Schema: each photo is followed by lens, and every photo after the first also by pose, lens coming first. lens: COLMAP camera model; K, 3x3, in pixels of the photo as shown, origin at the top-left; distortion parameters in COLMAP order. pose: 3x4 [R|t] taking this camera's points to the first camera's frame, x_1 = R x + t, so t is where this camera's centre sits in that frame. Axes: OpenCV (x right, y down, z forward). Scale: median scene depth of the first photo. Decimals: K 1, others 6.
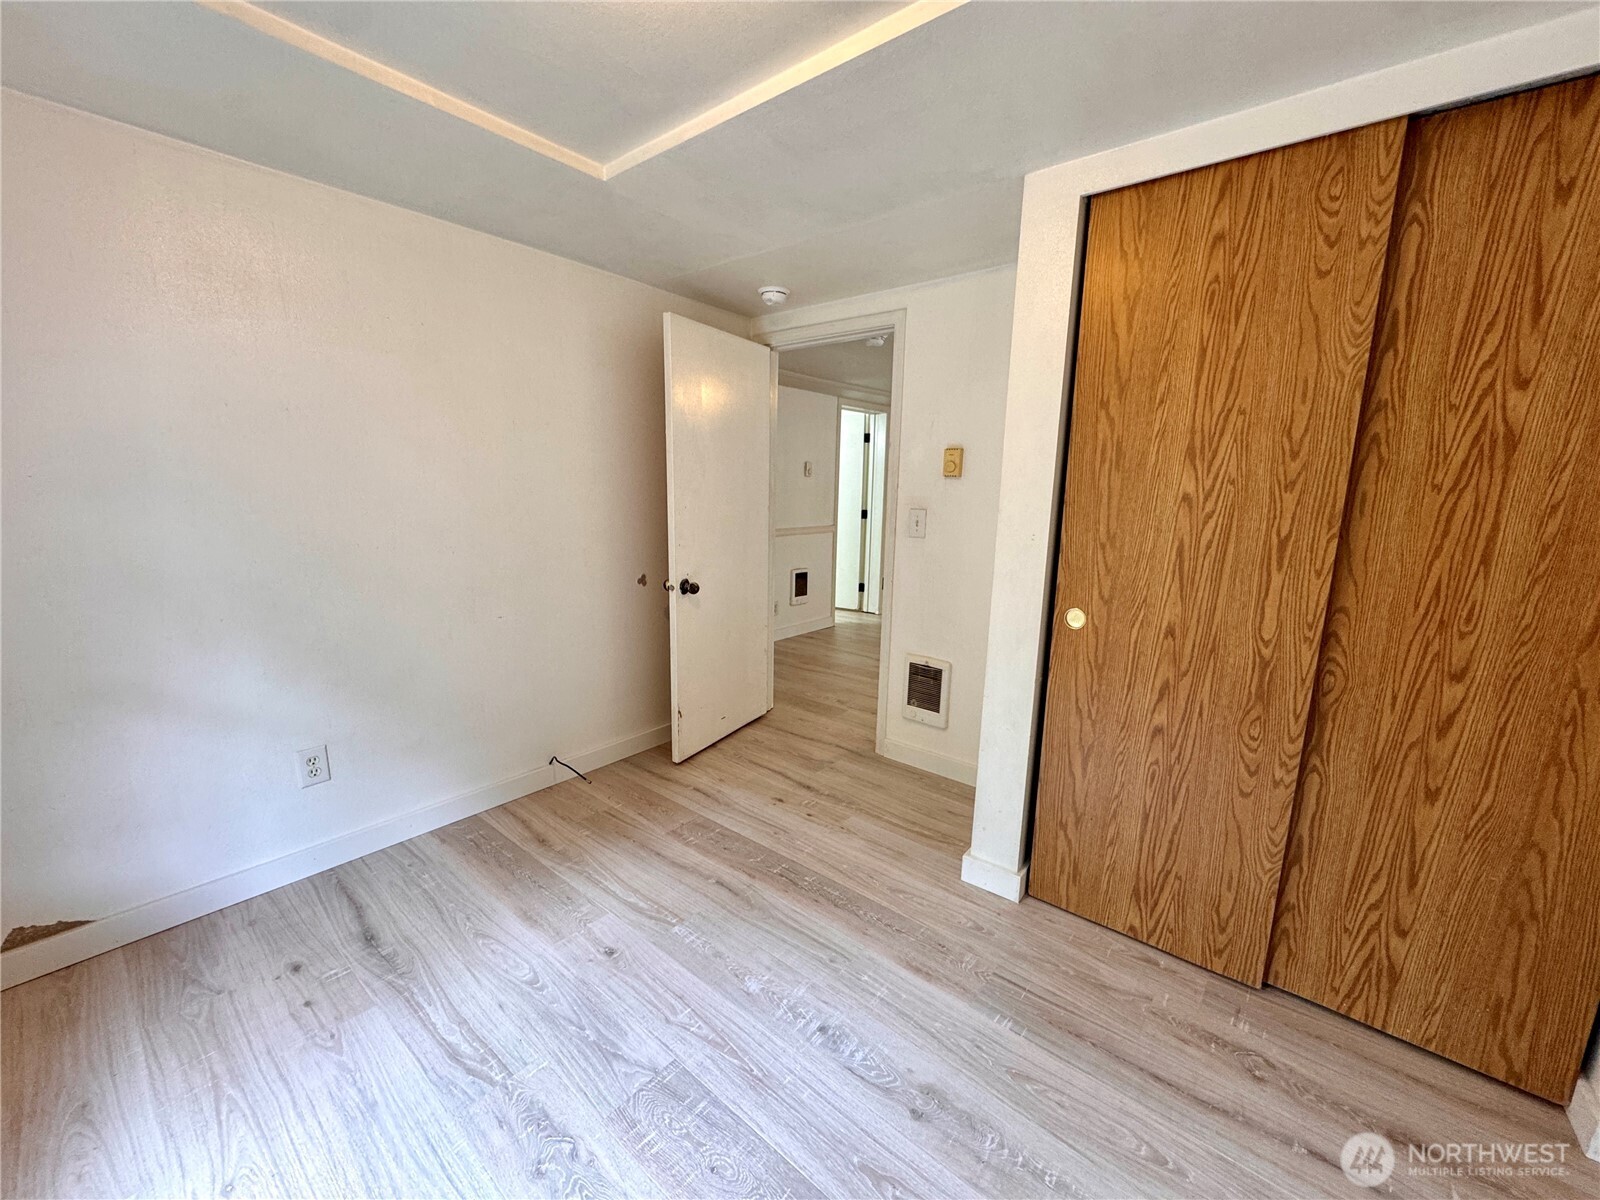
lens RADIAL K [[638.4, 0, 800.0], [0, 638.4, 600.0], [0, 0, 1]] dist [-0.005558, -0.000485]
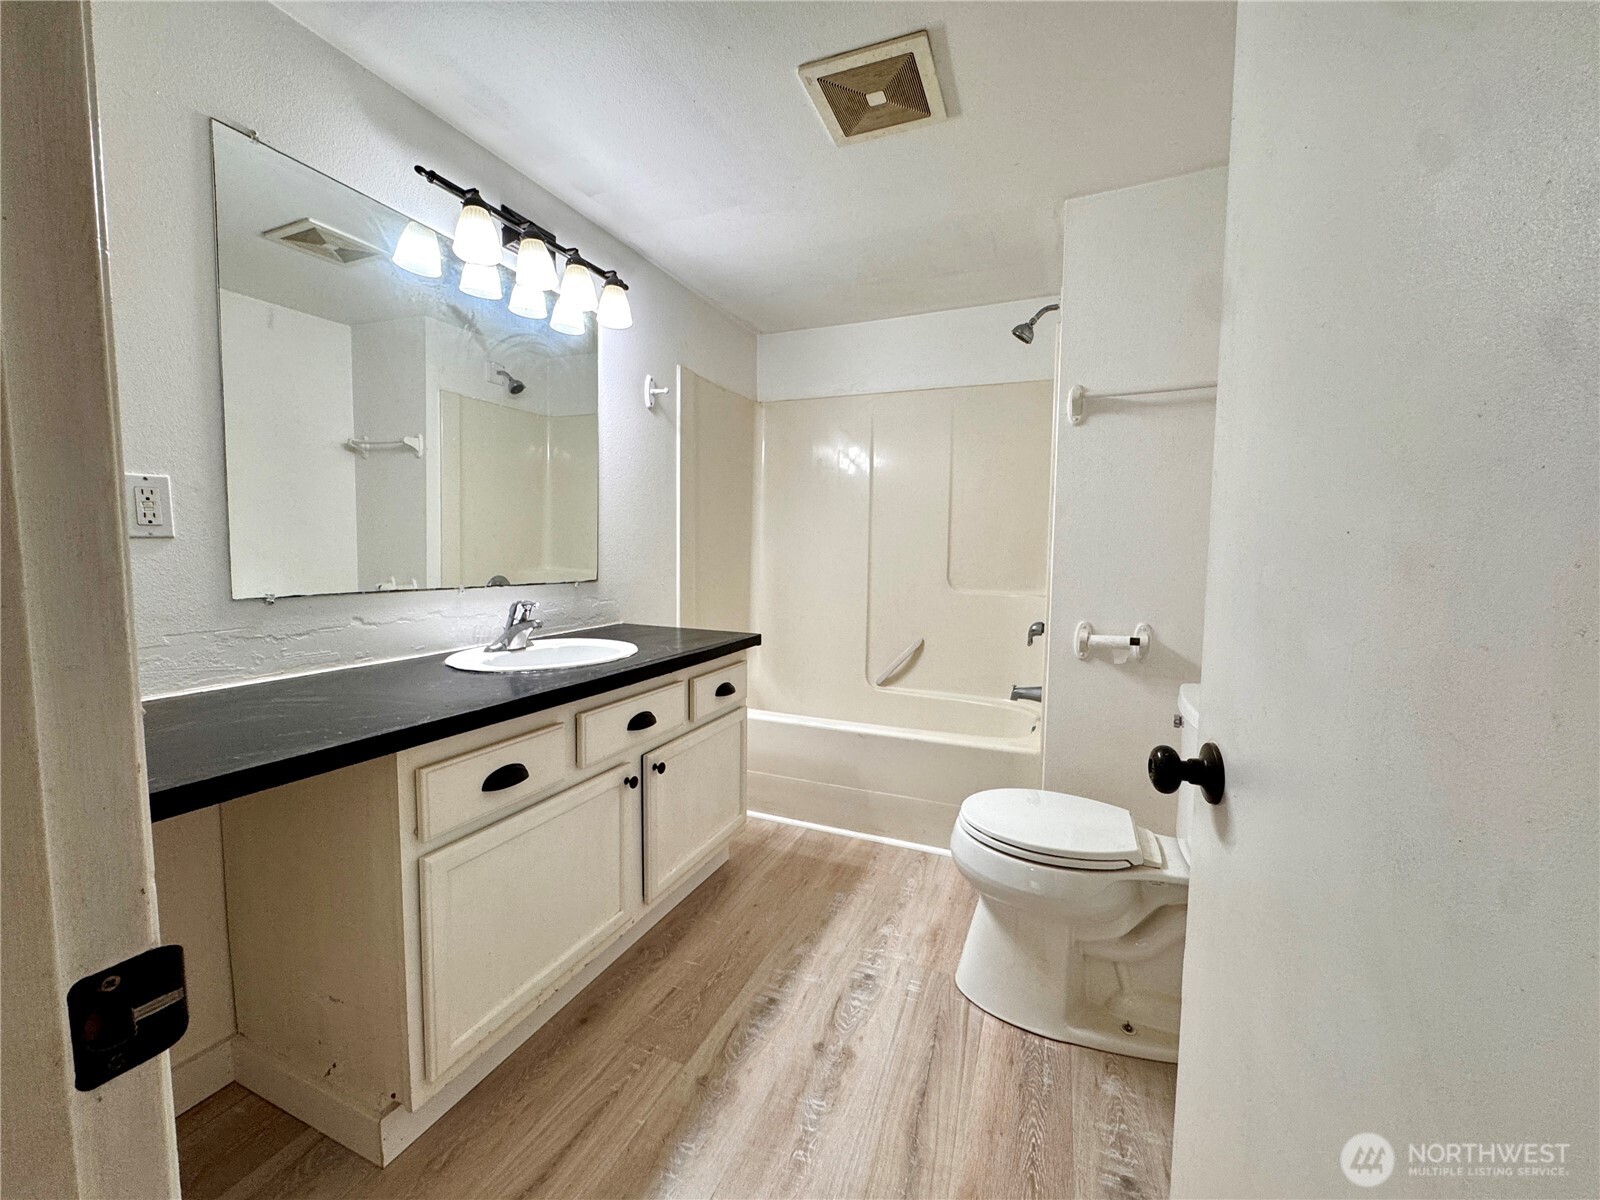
lens RADIAL K [[638.4, 0, 800.0], [0, 638.4, 600.0], [0, 0, 1]] dist [-0.005558, -0.000485]
pose [[0.302254, 0.060042, -0.951335, 1.063961], [-0.160215, 0.987016, 0.011391, 0.025054], [0.939667, 0.148975, 0.307949, 0.454422]]
